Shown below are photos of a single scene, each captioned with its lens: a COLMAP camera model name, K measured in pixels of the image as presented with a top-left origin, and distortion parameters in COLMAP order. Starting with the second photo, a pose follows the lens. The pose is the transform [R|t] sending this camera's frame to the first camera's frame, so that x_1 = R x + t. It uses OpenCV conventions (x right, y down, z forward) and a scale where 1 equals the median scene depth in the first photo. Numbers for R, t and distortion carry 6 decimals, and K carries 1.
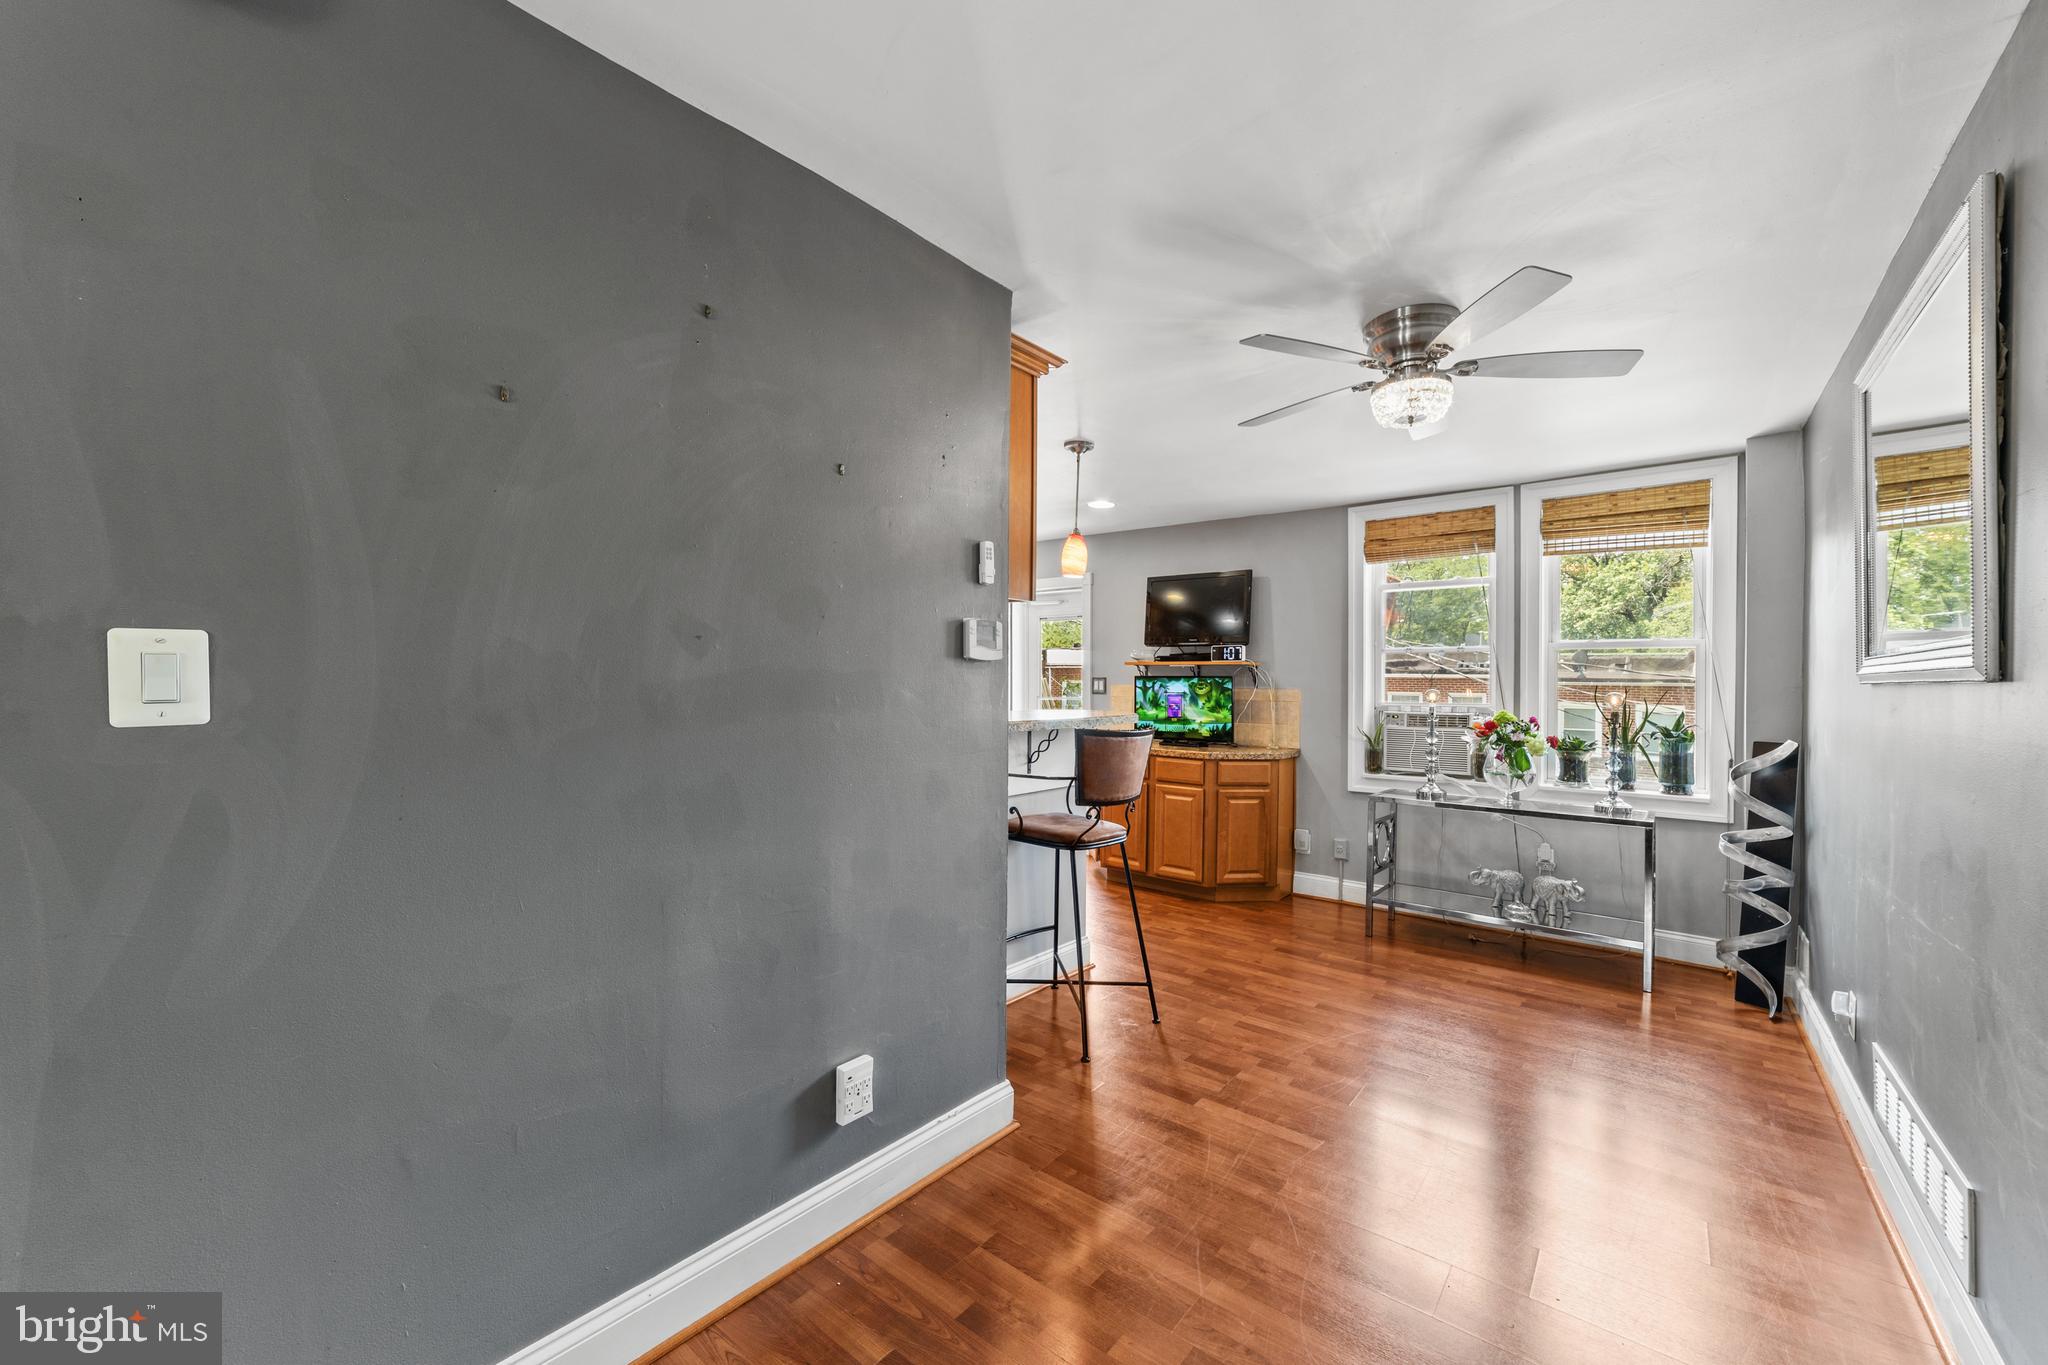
lens RADIAL K [[788.6, 0, 1022.4], [0, 788.6, 682.1], [0, 0, 1]] dist [-0.022134, 0.007062]
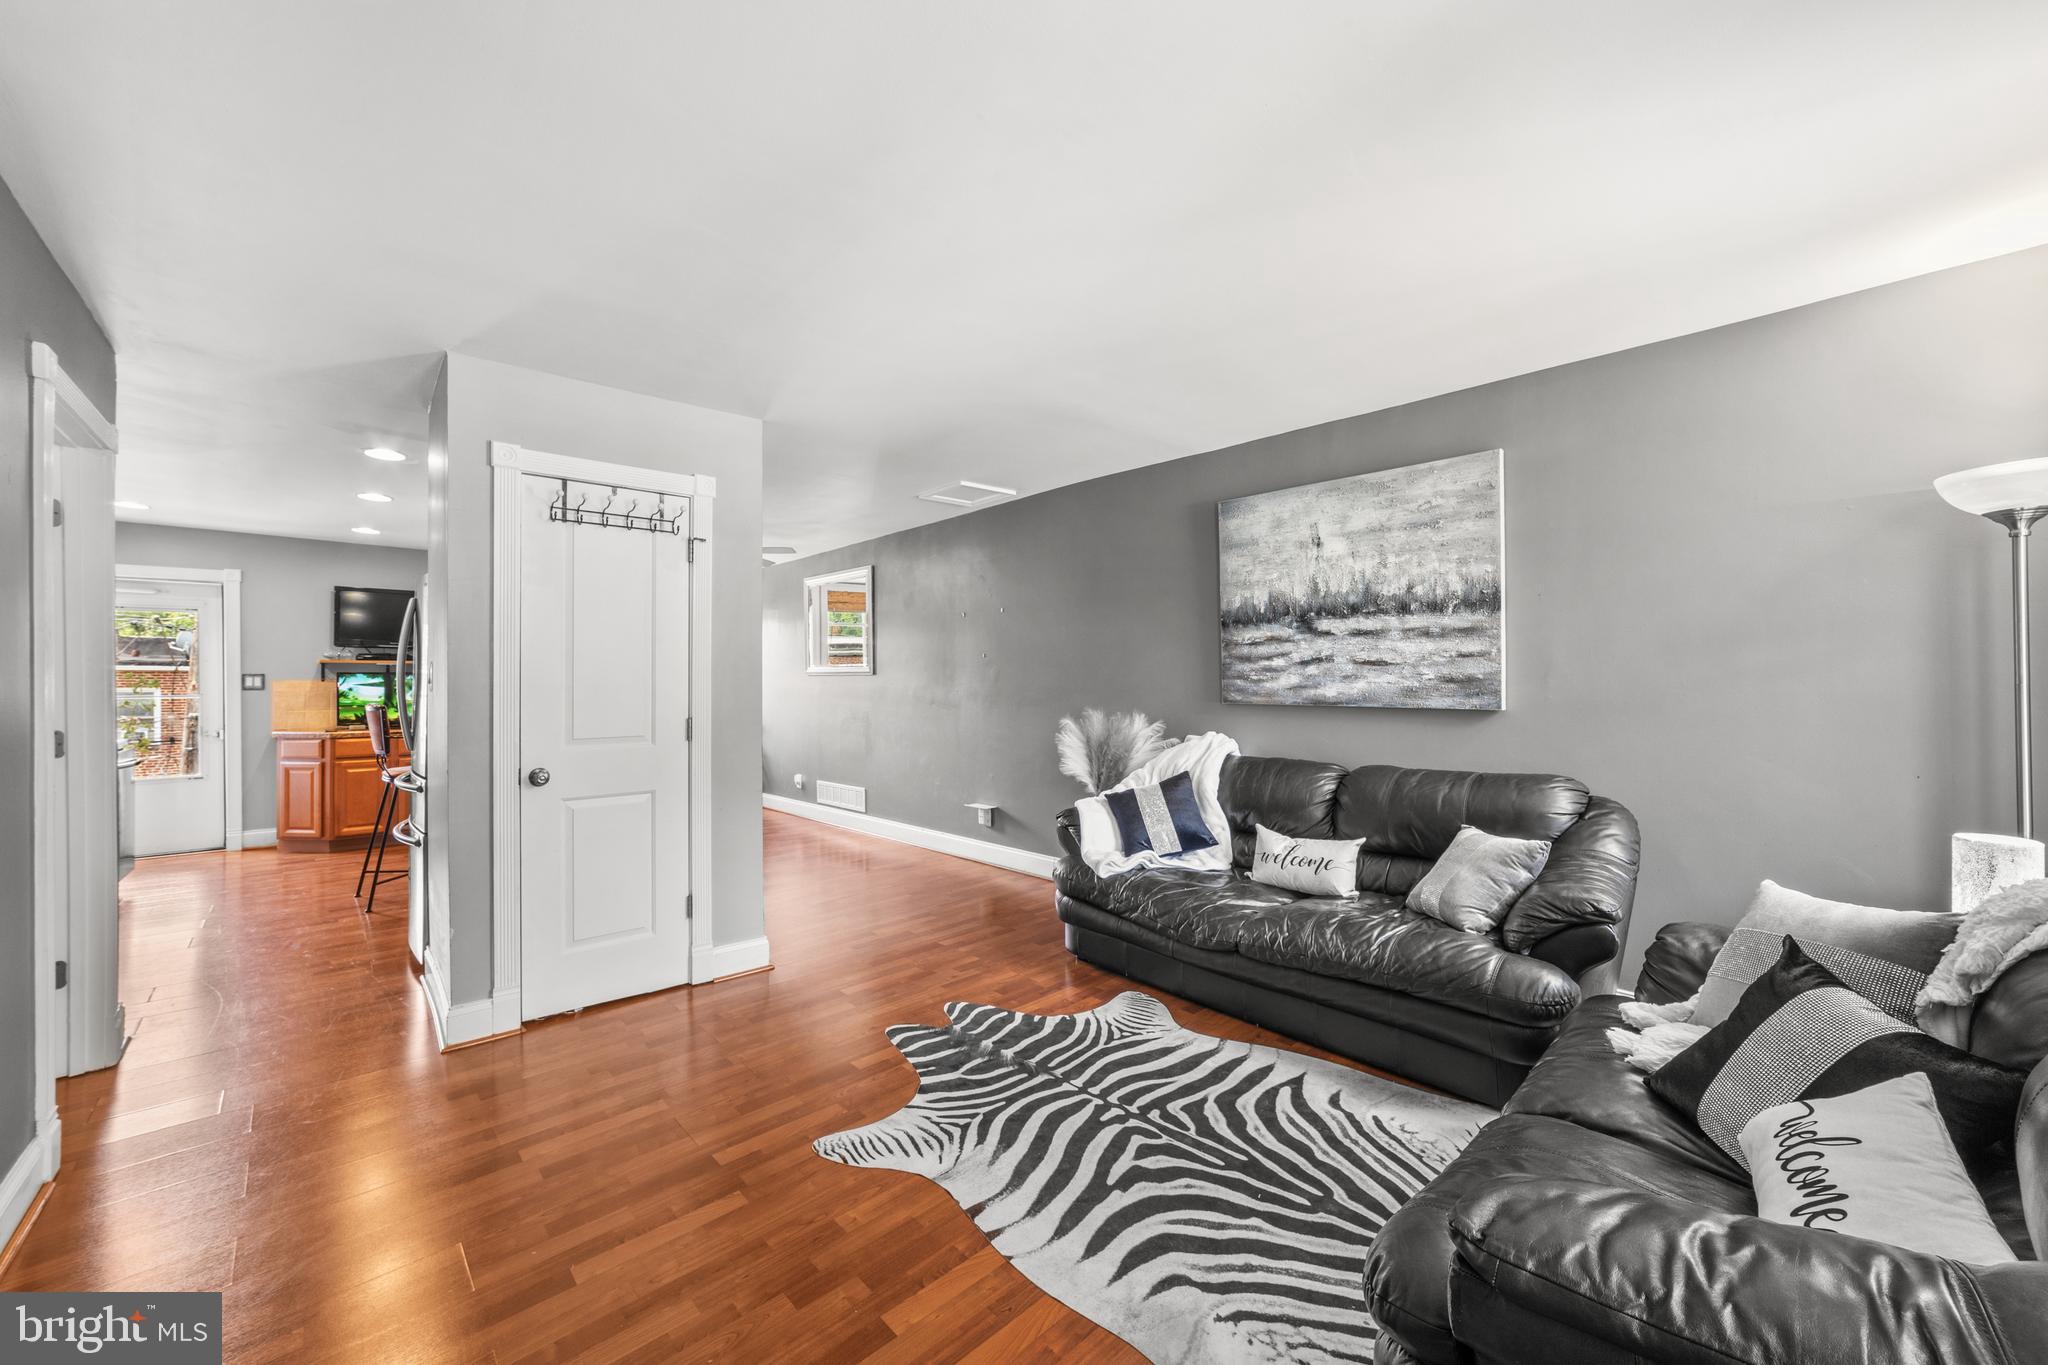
lens RADIAL K [[788.6, 0, 1031.4], [0, 788.6, 674.0], [0, 0, 1]] dist [-0.022134, 0.007062]
pose [[0.125200, -0.008638, 0.992094, -1.192720], [0.006367, 0.999949, 0.007903, -0.011608], [-0.992111, 0.005327, 0.125248, -0.195035]]
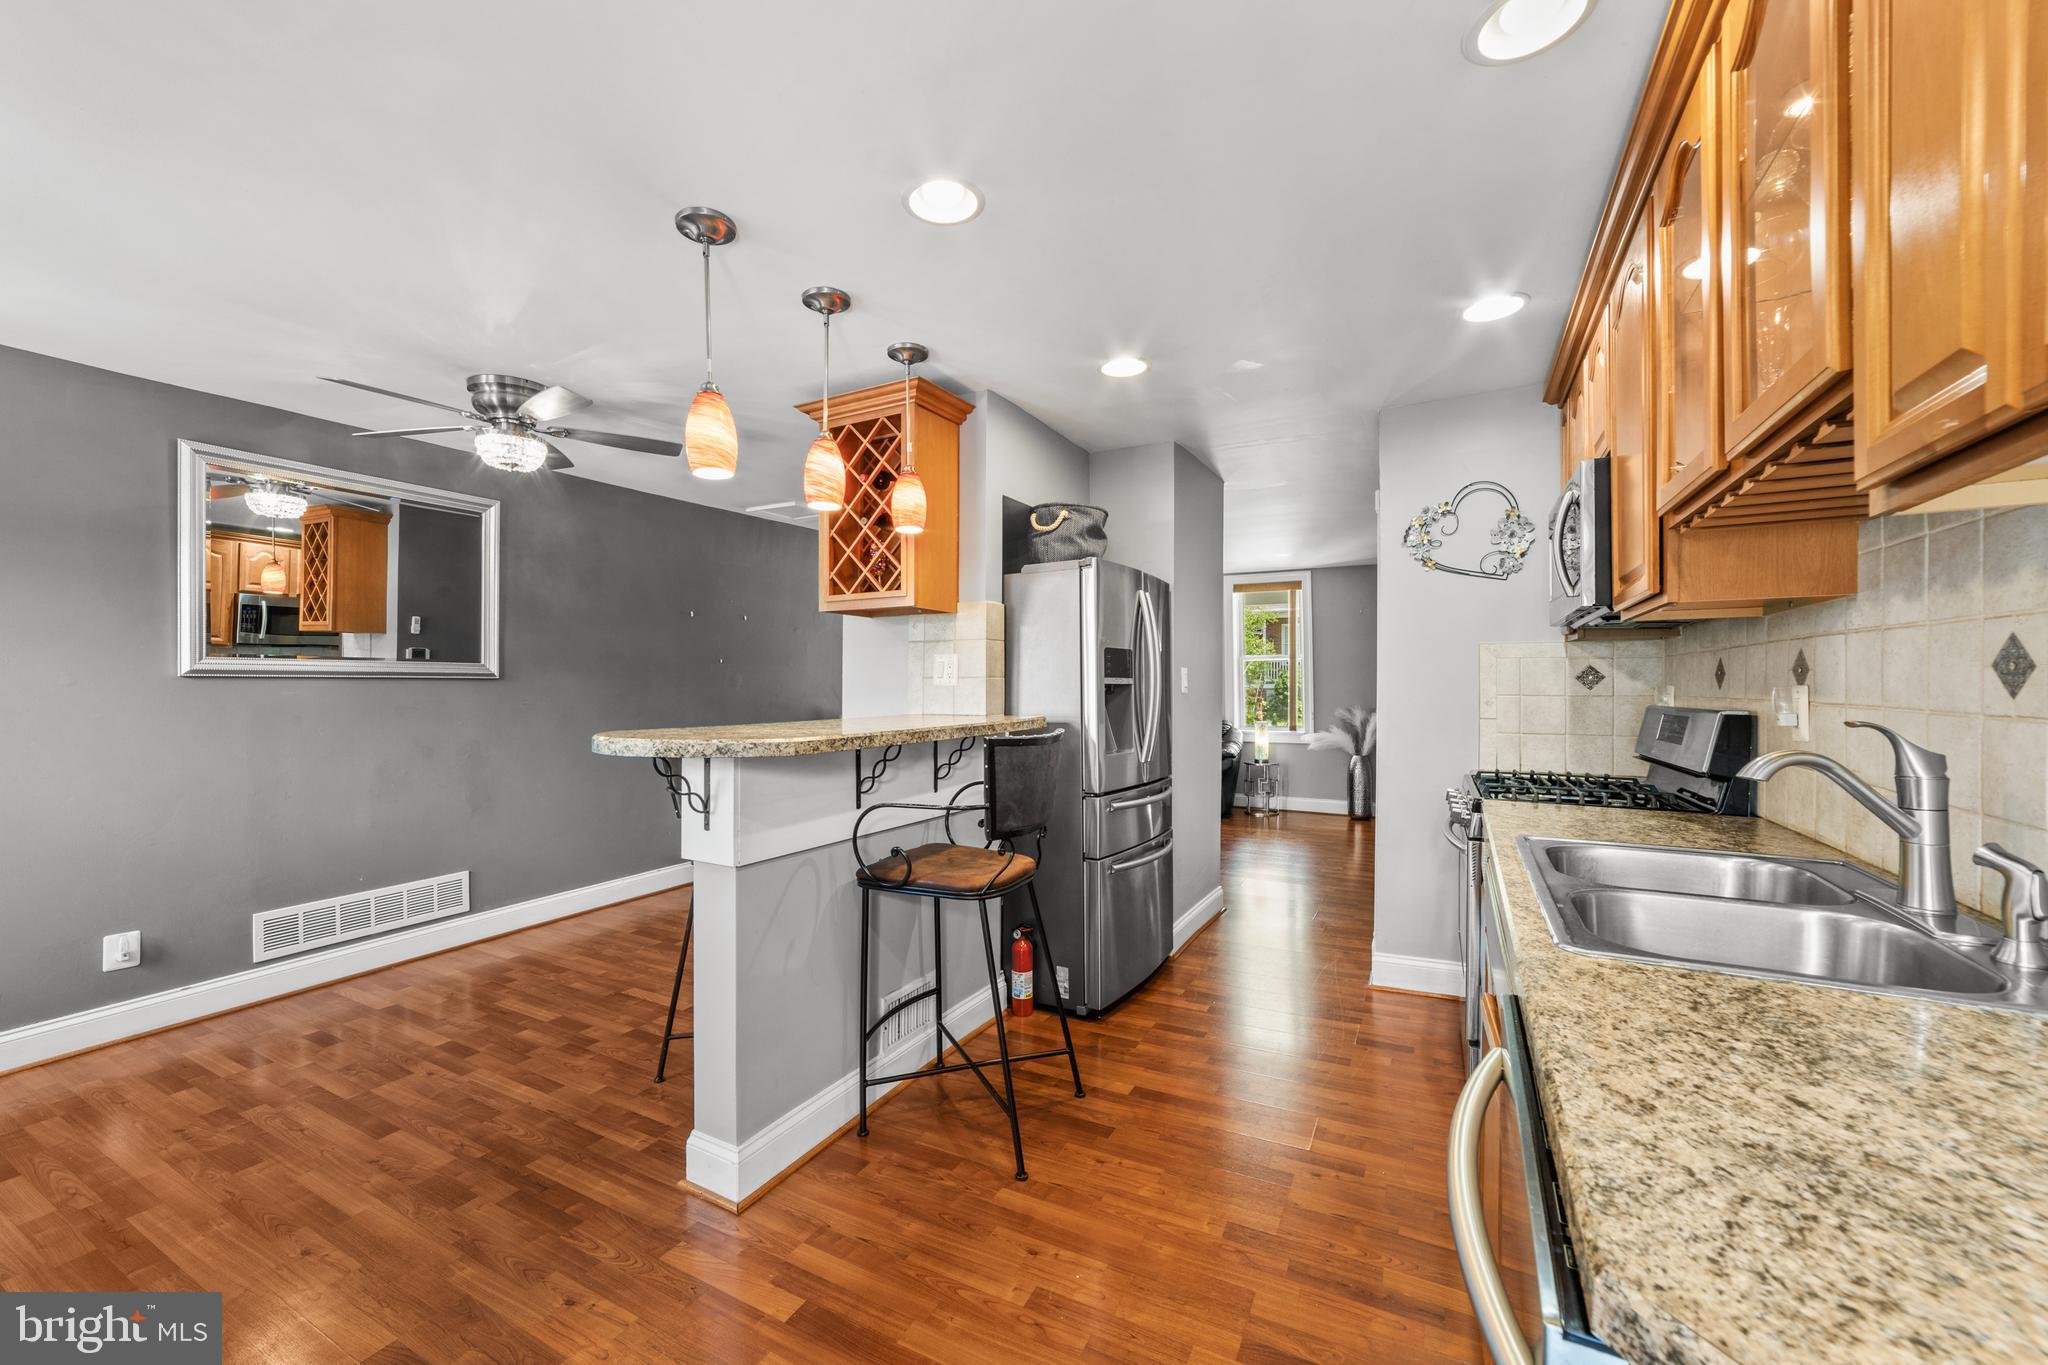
lens RADIAL K [[788.6, 0, 1023.0], [0, 788.6, 689.2], [0, 0, 1]] dist [-0.022134, 0.007062]
pose [[-0.978297, -0.009511, -0.206991, -0.024497], [-0.010871, 0.999926, 0.005431, 0.004022], [0.206925, 0.007563, -0.978328, 1.498424]]
